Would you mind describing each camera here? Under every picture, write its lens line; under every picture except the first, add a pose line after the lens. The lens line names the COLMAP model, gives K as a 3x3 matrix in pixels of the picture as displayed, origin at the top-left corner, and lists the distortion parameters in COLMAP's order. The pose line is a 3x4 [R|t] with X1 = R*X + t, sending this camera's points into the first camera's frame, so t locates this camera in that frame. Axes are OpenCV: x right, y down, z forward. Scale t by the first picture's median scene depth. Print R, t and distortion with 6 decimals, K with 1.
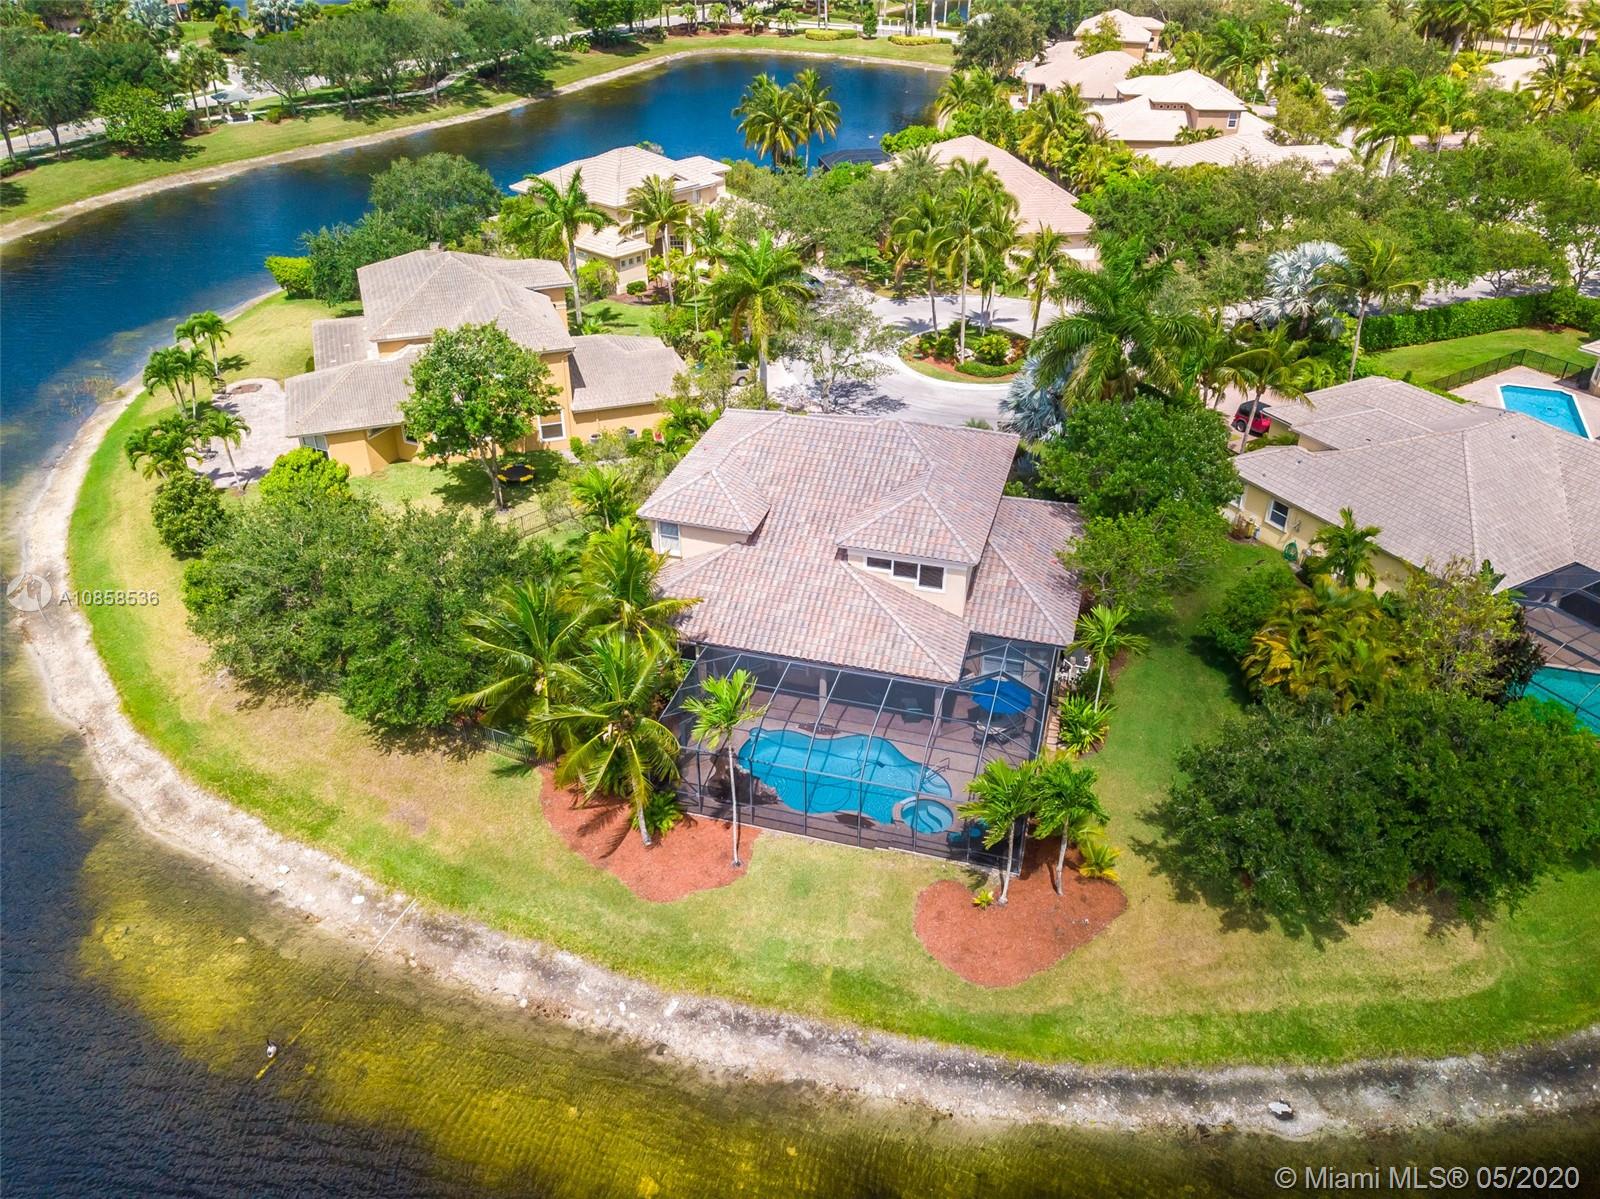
lens RADIAL K [[1204.0, 0, 830.0], [0, 1204.0, 619.5], [0, 0, 1]] dist [-0.001178, 0.001481]
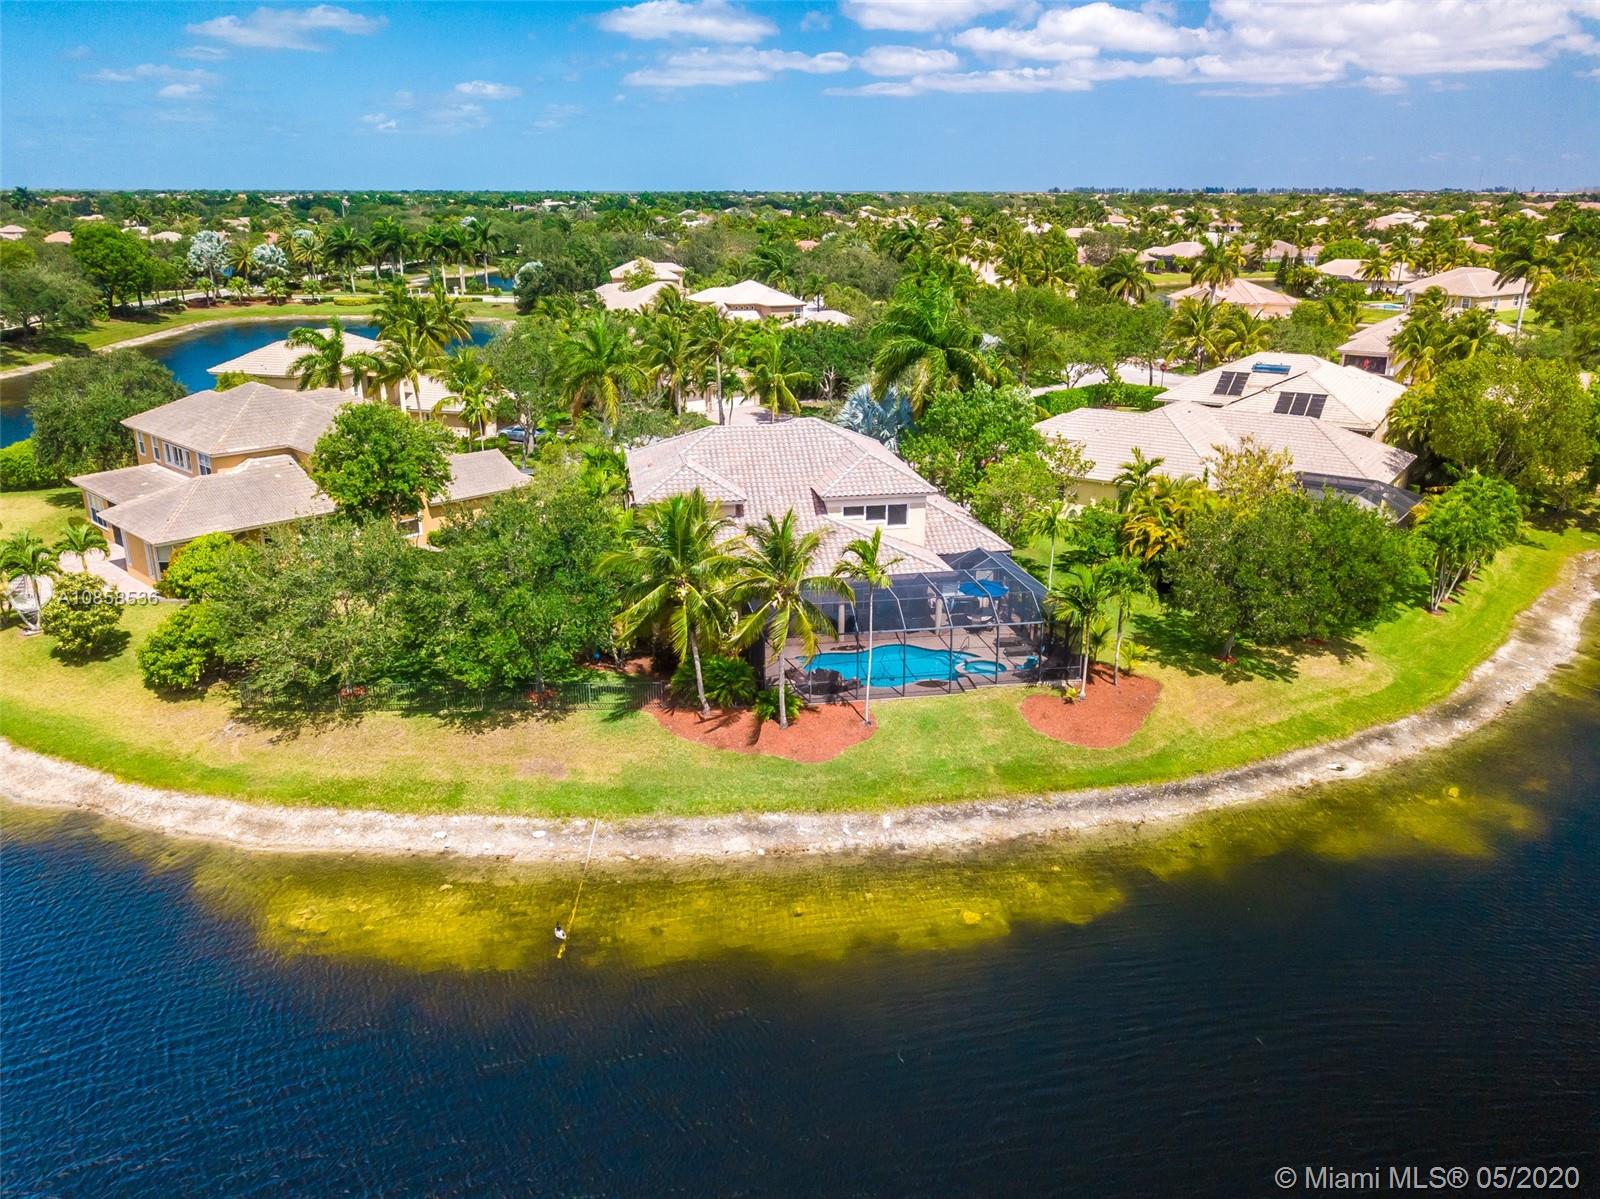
lens RADIAL K [[1204.0, 0, 839.5], [0, 1204.0, 629.3], [0, 0, 1]] dist [-0.001178, 0.001481]
pose [[0.897760, -0.159373, 0.410641, -0.501428], [0.244705, 0.955609, -0.164105, 0.268454], [-0.366259, 0.247813, 0.896908, -0.029769]]
